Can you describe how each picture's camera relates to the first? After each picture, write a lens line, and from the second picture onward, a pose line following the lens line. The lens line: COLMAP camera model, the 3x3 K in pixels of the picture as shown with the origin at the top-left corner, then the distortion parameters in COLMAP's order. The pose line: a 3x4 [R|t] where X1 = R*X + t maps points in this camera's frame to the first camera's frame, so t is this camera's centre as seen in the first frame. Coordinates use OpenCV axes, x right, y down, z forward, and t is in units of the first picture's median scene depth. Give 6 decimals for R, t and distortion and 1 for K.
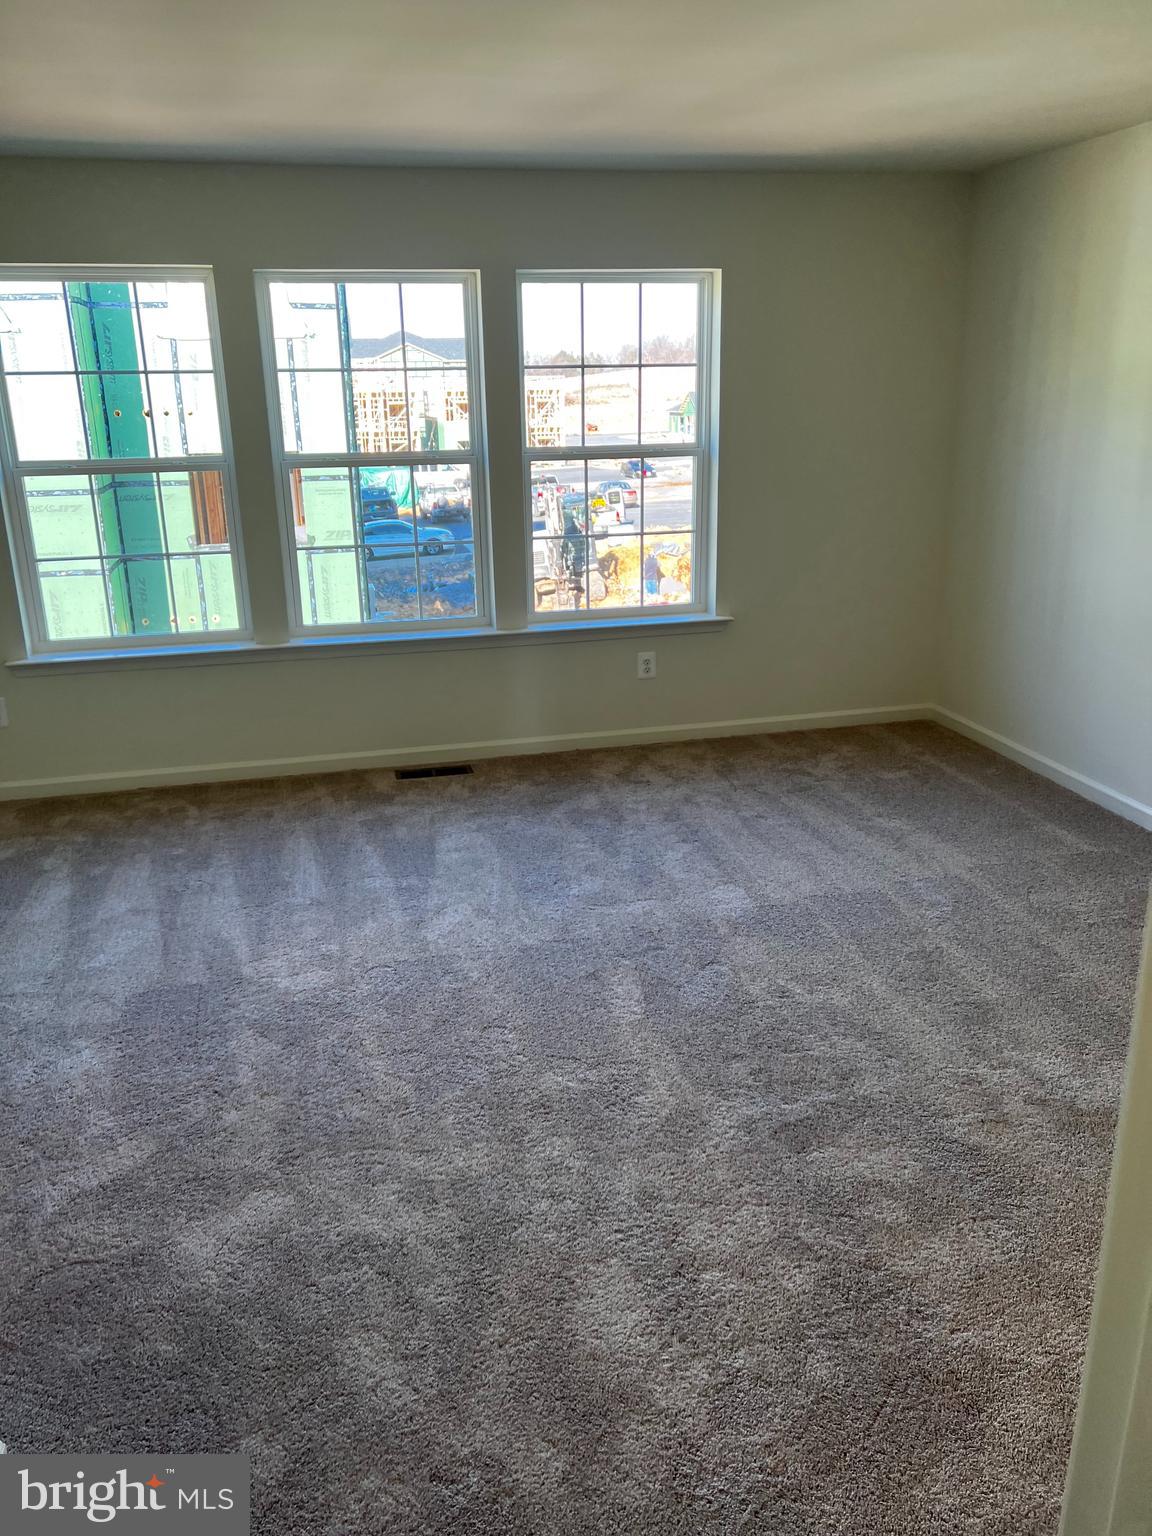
lens RADIAL K [[1149.8, 0, 574.2], [0, 1149.8, 765.2], [0, 0, 1]] dist [0.050086, -0.063335]
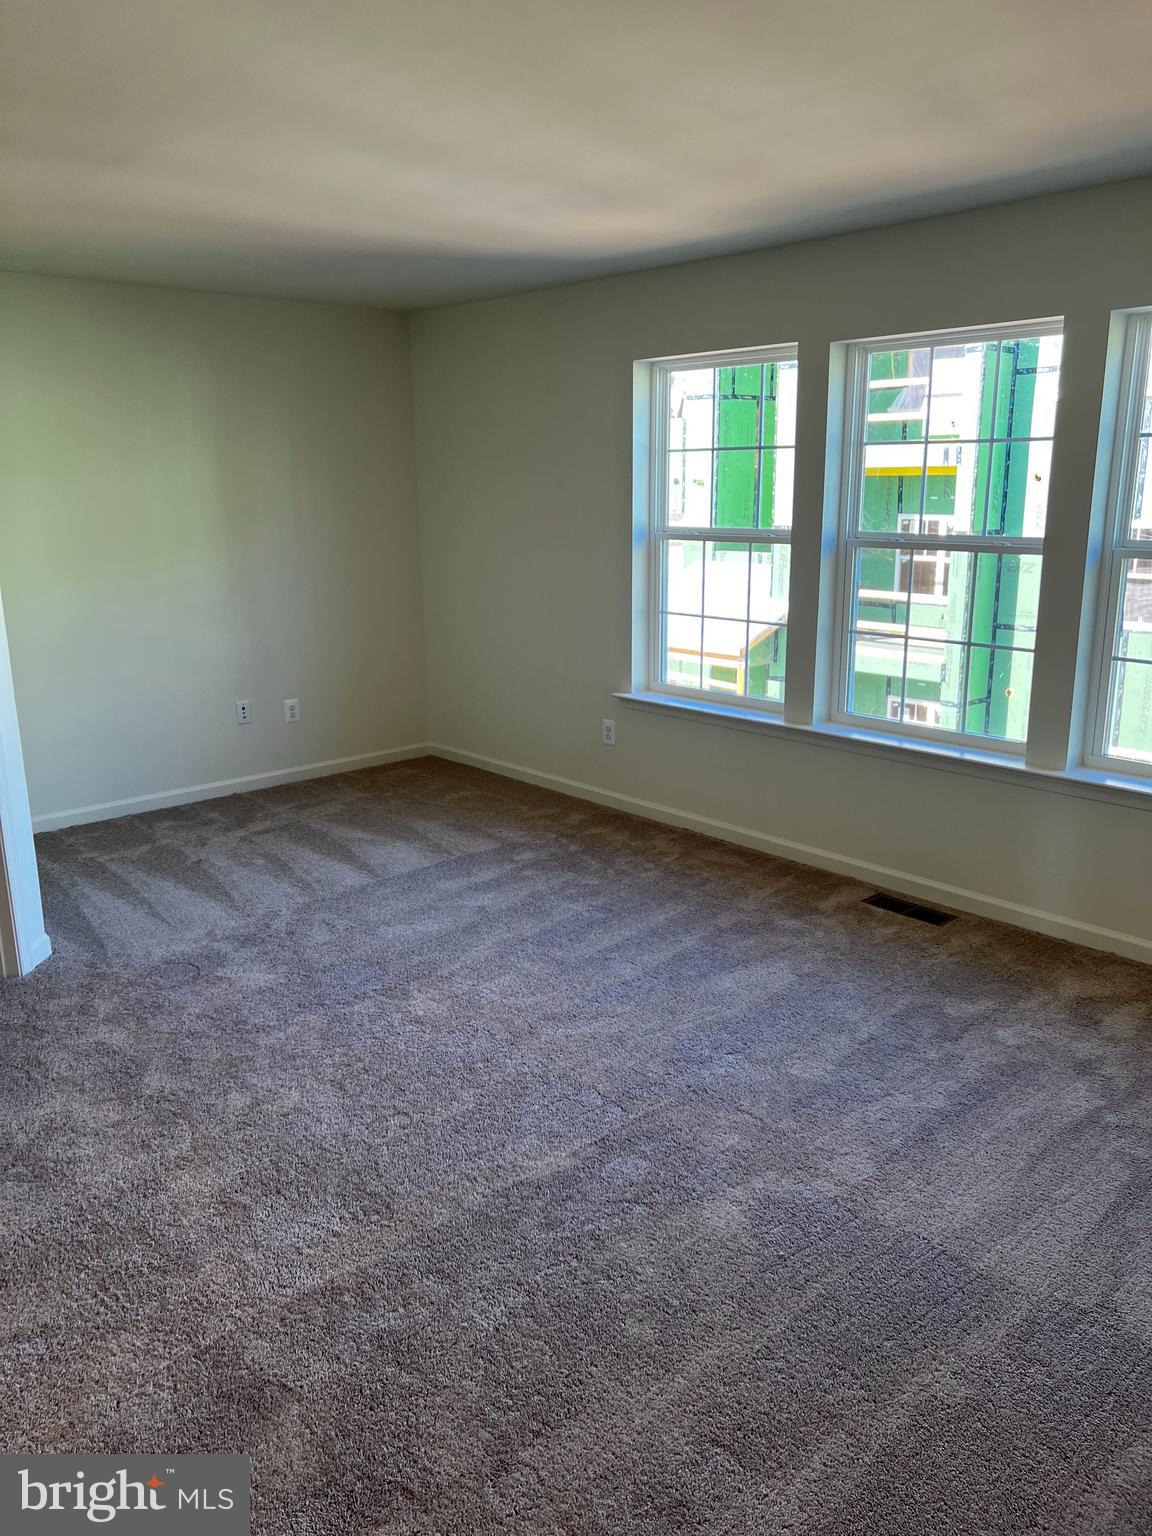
lens RADIAL K [[1149.8, 0, 584.7], [0, 1149.8, 768.2], [0, 0, 1]] dist [0.050086, -0.063335]
pose [[0.476332, 0.230910, -0.848403, 0.506028], [-0.268644, 0.956980, 0.109633, -0.134055], [0.837221, 0.175696, 0.517873, 0.378328]]
